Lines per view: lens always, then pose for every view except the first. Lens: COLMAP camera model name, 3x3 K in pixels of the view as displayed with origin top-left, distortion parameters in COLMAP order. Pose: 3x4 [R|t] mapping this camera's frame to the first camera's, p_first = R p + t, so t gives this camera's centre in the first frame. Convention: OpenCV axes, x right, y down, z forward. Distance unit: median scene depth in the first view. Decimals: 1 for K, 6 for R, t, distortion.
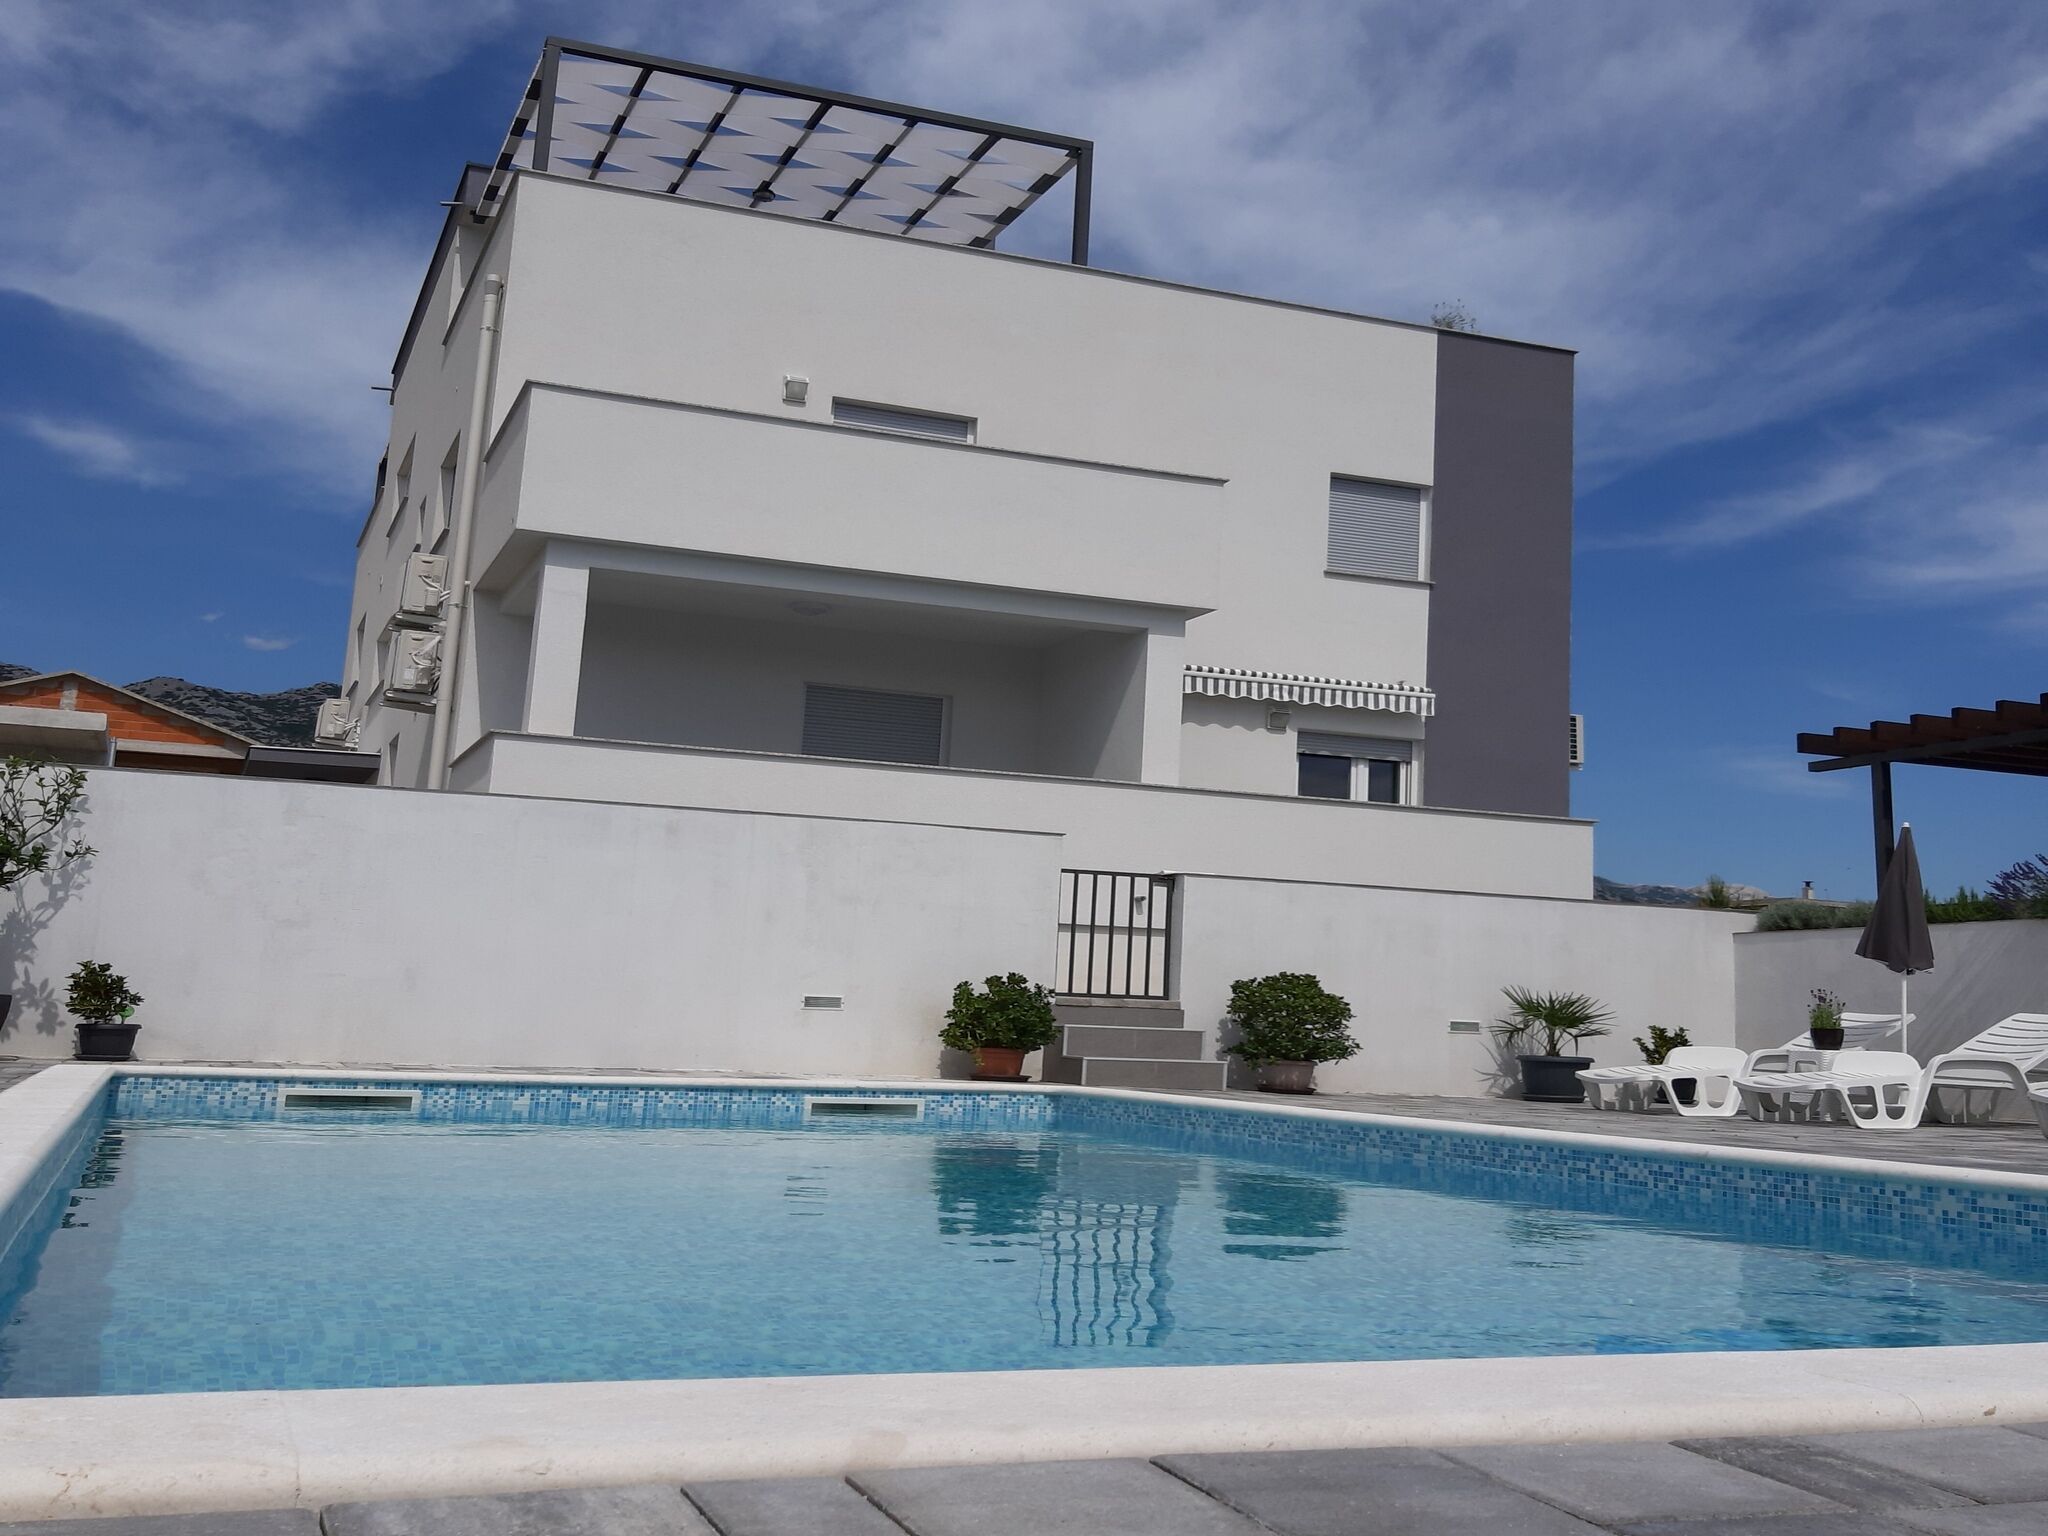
lens RADIAL K [[2188.3, 0, 1024.0], [0, 2188.3, 768.0], [0, 0, 1]] dist [0.131672, -0.237382]
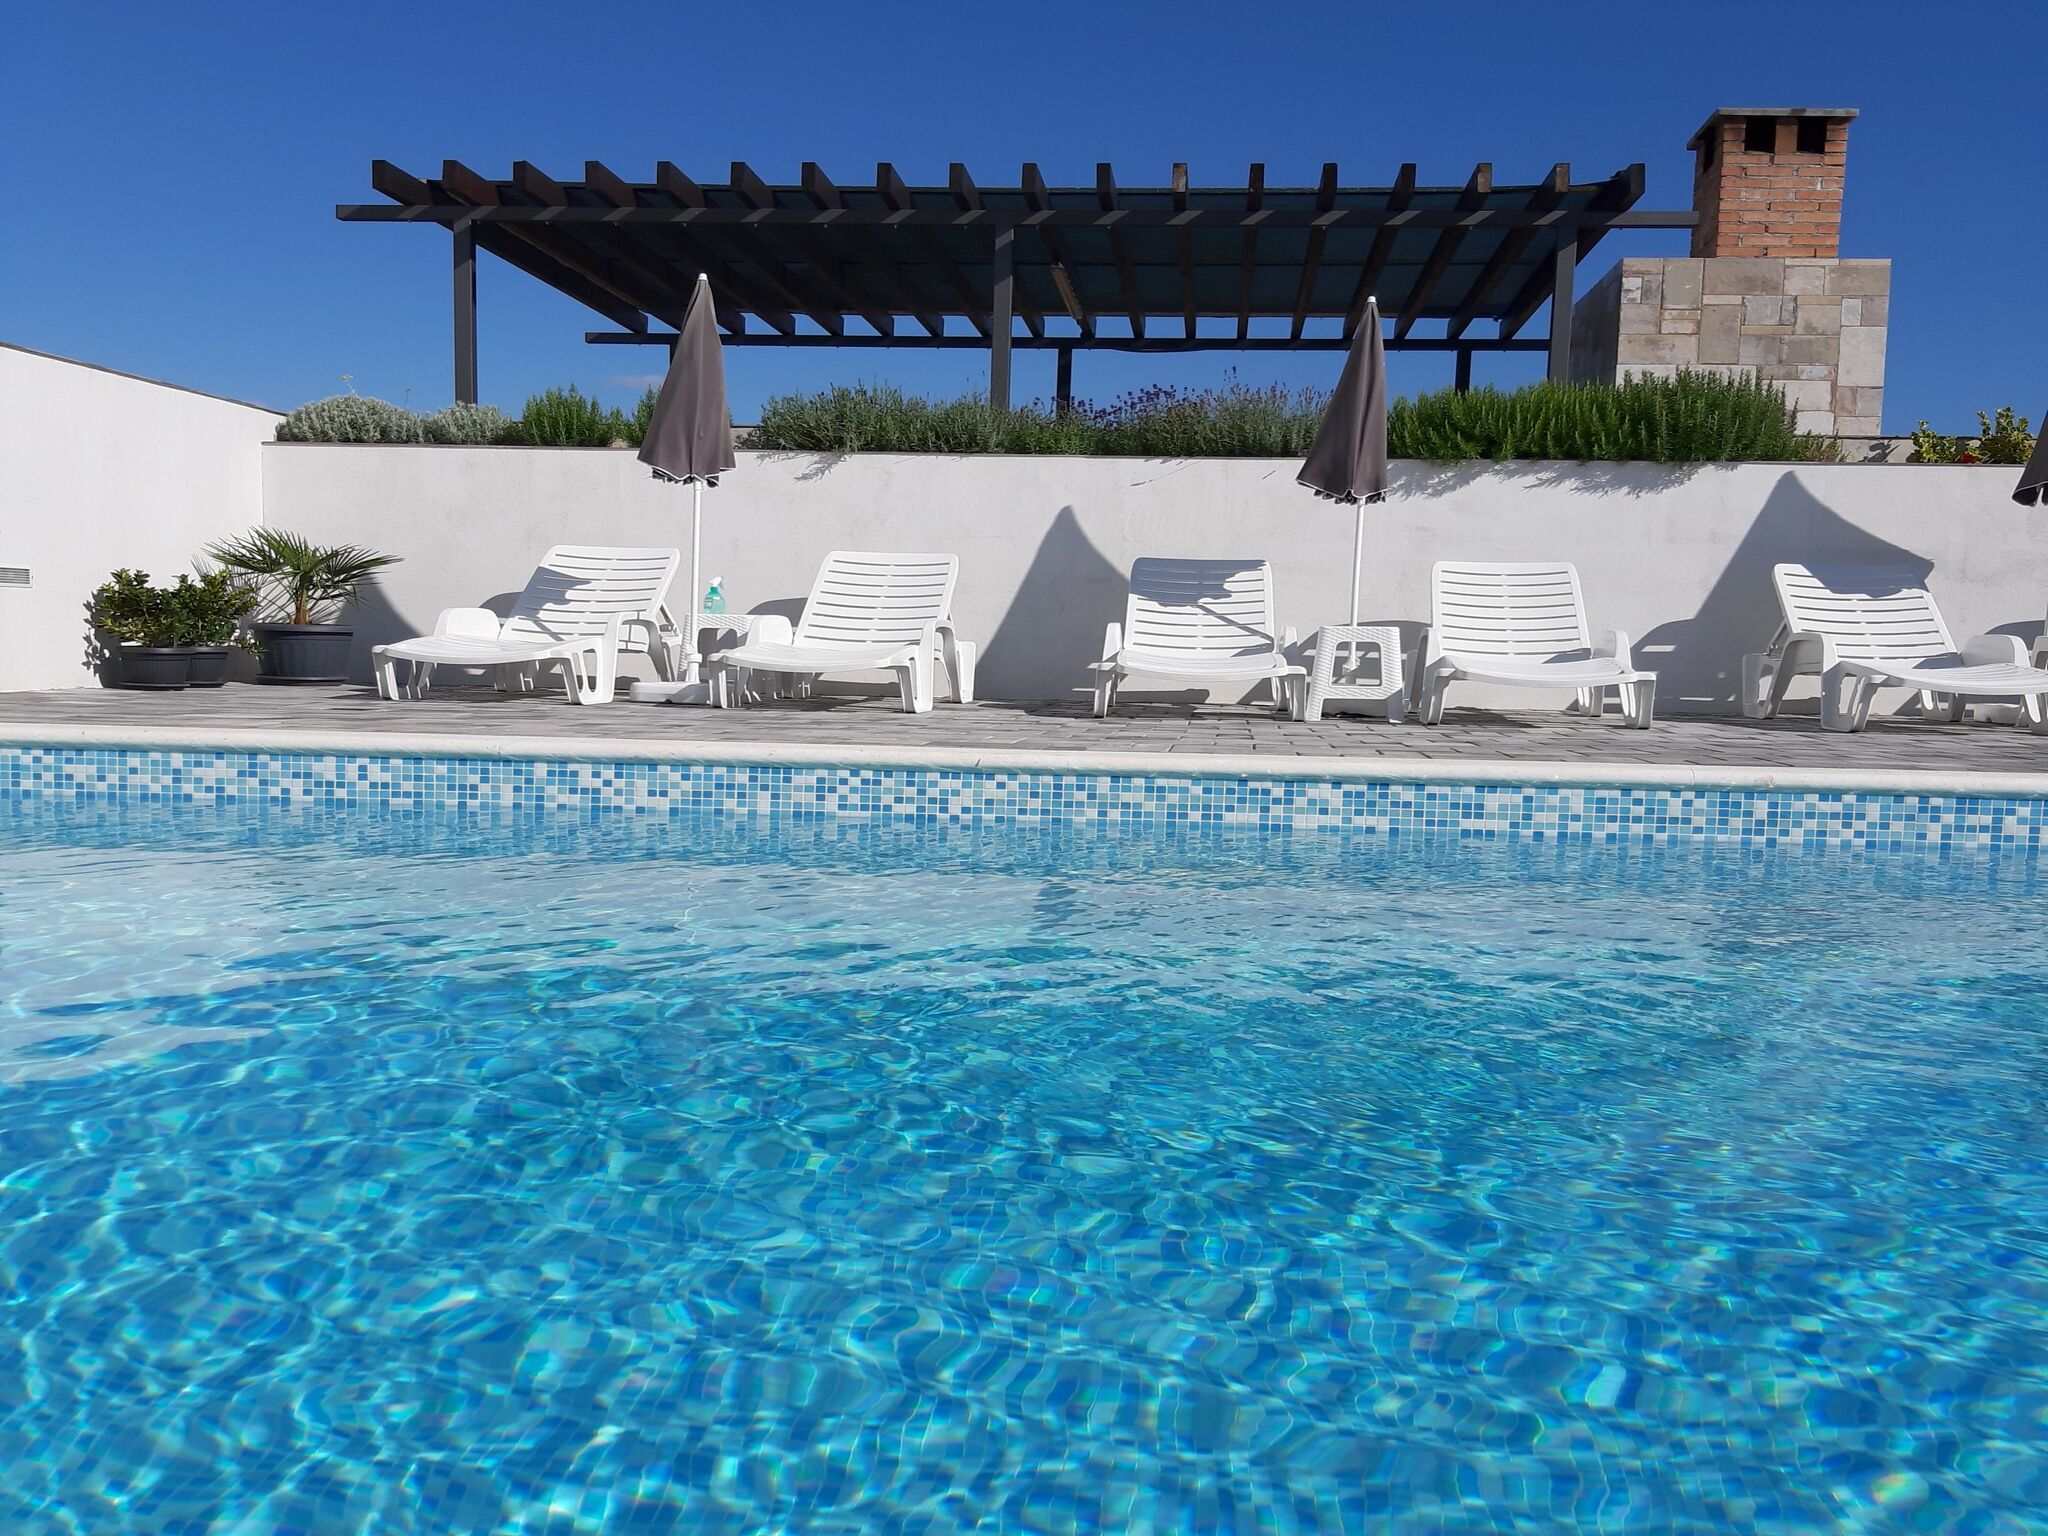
lens RADIAL K [[2188.3, 0, 1024.0], [0, 2188.3, 768.0], [0, 0, 1]] dist [0.131672, -0.237382]
pose [[0.443412, -0.078238, 0.892897, -0.396052], [-0.114863, 0.983009, 0.143175, 0.092180], [-0.888928, -0.166046, 0.426891, 0.862441]]
